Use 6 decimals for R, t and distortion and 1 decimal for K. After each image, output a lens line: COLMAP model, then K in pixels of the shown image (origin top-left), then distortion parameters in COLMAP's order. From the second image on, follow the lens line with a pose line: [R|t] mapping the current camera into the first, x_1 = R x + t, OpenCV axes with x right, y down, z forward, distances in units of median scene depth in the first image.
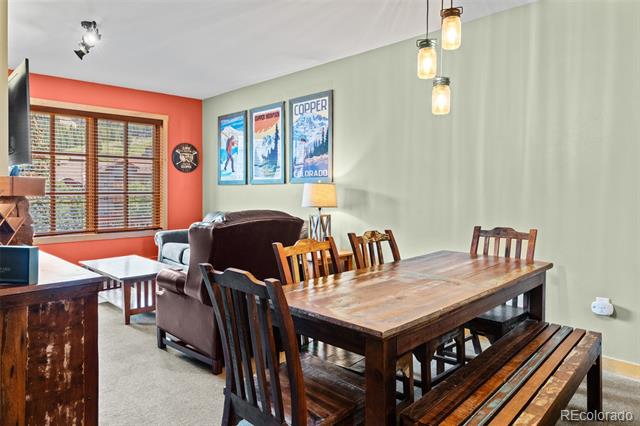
lens RADIAL K [[416.4, 0, 318.4], [0, 416.4, 198.5], [0, 0, 1]] dist [0.001999, 0.000330]
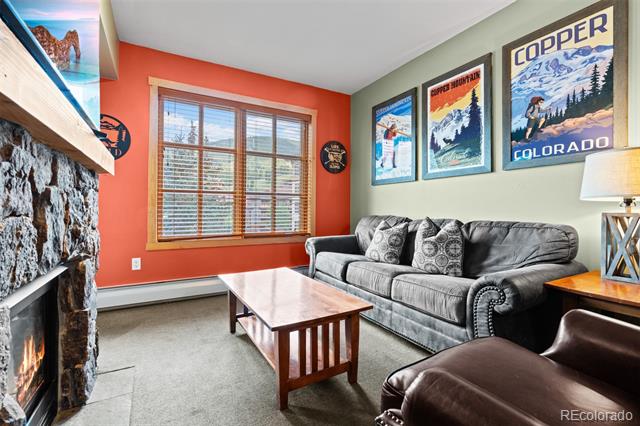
lens RADIAL K [[288.6, 0, 318.4], [0, 288.6, 207.9], [0, 0, 1]] dist [-0.001128, 0.000391]
pose [[0.966640, -0.000068, -0.256140, -0.217621], [-0.006828, 0.999638, -0.026033, 0.034286], [0.256049, 0.026913, 0.966289, 0.438513]]
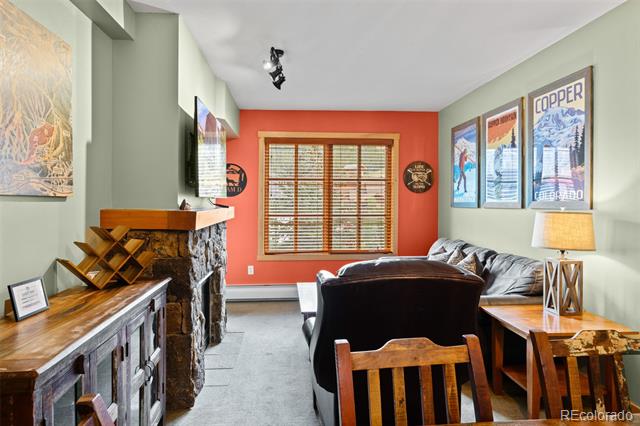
lens RADIAL K [[396.6, 0, 320.1], [0, 396.6, 202.5], [0, 0, 1]] dist [0.005503, 0.000335]
pose [[0.768049, -0.001014, -0.640390, 0.086332], [-0.012830, 0.999774, -0.016971, -0.027893], [0.640262, 0.021251, 0.767862, 0.216886]]
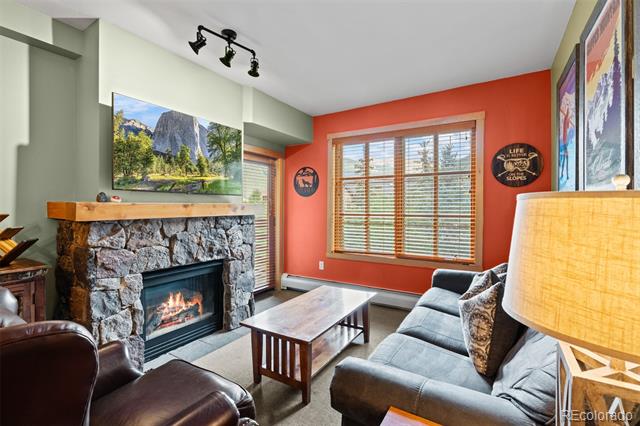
lens RADIAL K [[293.4, 0, 319.6], [0, 293.4, 209.8], [0, 0, 1]] dist [-0.003686, -0.000285]
pose [[0.241716, 0.004673, -0.970336, 0.074468], [-0.021249, 0.999774, -0.000478, -0.021493], [0.970114, 0.020734, 0.241761, 0.663553]]
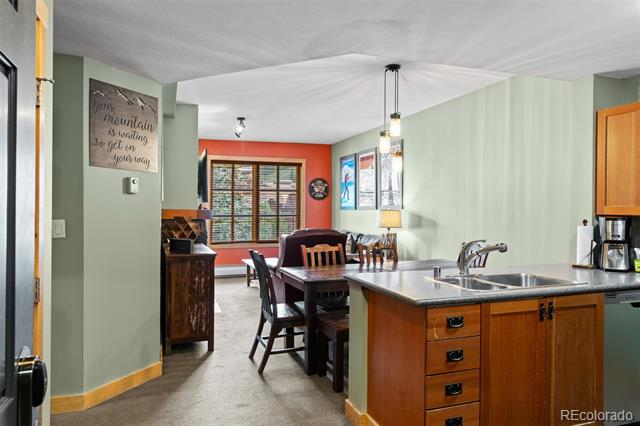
lens RADIAL K [[435.2, 0, 319.7], [0, 435.2, 210.9], [0, 0, 1]] dist [0.000347, 0.000001]
pose [[0.906193, -0.000598, -0.422865, 0.314164], [-0.006182, 0.999873, -0.014662, -0.008799], [0.422820, 0.015901, 0.906074, -0.300640]]
